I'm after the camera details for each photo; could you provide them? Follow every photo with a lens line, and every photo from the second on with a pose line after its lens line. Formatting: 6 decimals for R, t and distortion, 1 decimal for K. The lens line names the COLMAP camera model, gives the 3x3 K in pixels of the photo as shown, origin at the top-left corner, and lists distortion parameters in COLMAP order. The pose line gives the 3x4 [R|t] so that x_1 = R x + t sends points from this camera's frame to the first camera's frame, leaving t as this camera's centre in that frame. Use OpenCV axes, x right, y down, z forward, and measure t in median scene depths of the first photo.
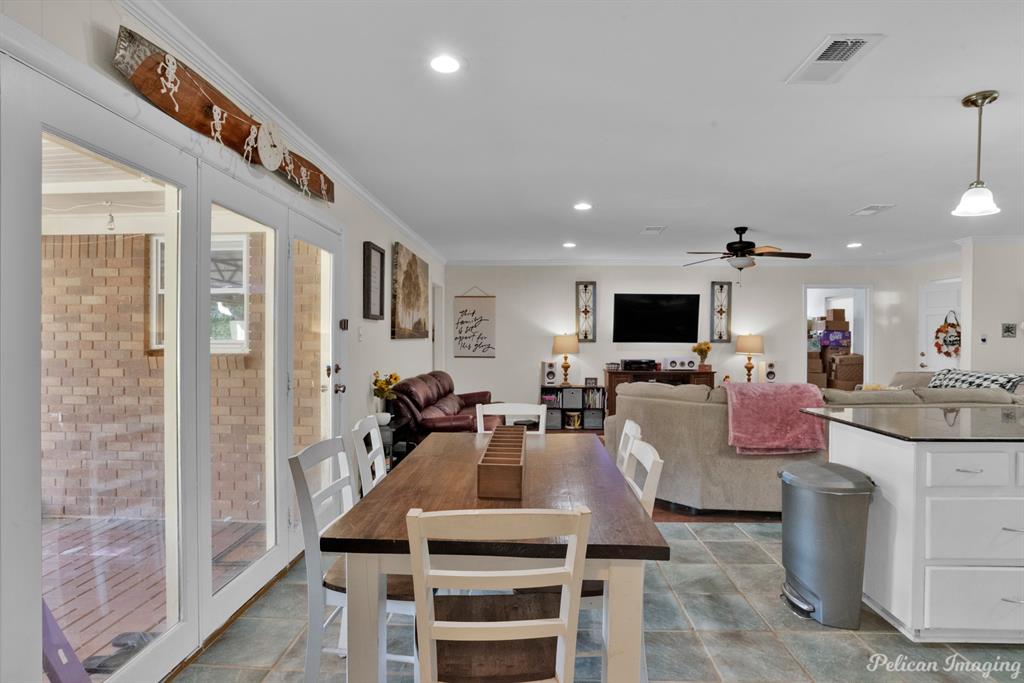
lens RADIAL K [[525.3, 0, 516.7], [0, 525.3, 342.1], [0, 0, 1]] dist [-0.037472, 0.016221]
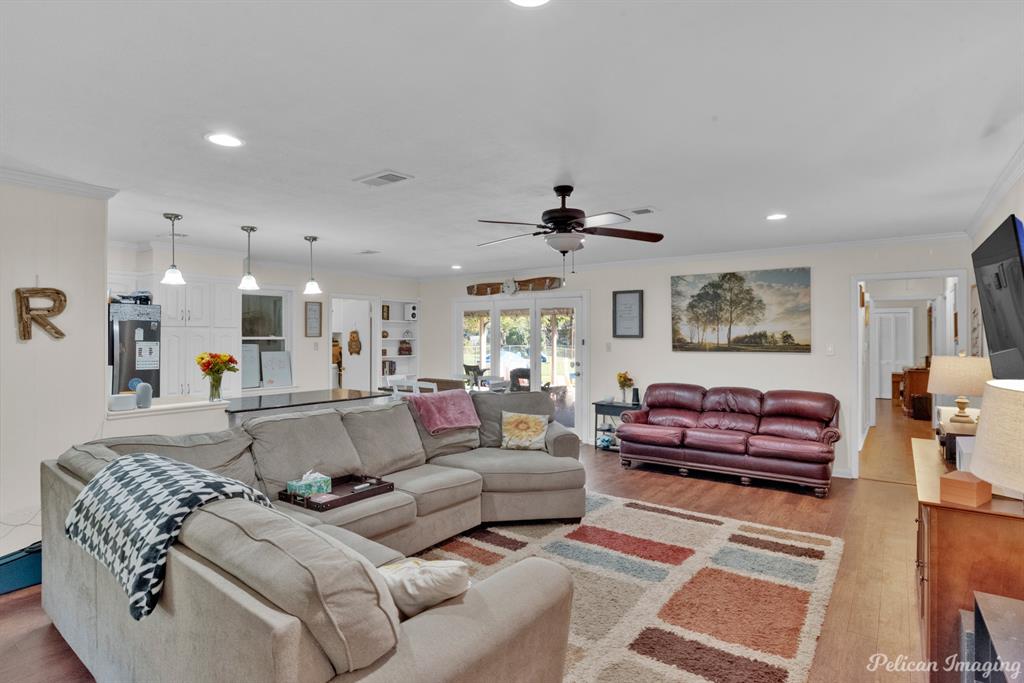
lens RADIAL K [[525.3, 0, 508.4], [0, 525.3, 328.6], [0, 0, 1]] dist [-0.037472, 0.016221]
pose [[-0.569140, -0.012498, -0.822146, 0.897402], [-0.006377, 0.999921, -0.010786, -0.037912], [0.822216, -0.000896, -0.569175, 1.180916]]
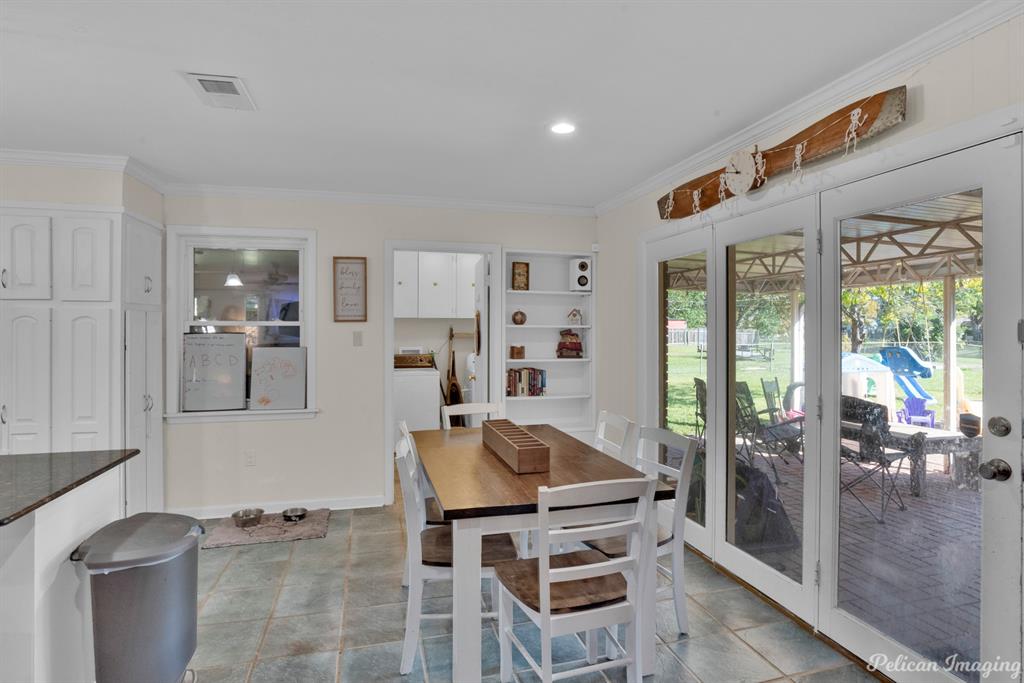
lens RADIAL K [[525.3, 0, 521.3], [0, 525.3, 333.4], [0, 0, 1]] dist [-0.037472, 0.016221]
pose [[-0.952104, 0.001636, -0.305771, 0.120029], [-0.005019, 0.999767, 0.020976, -0.028701], [0.305734, 0.021506, -0.951874, 0.799509]]
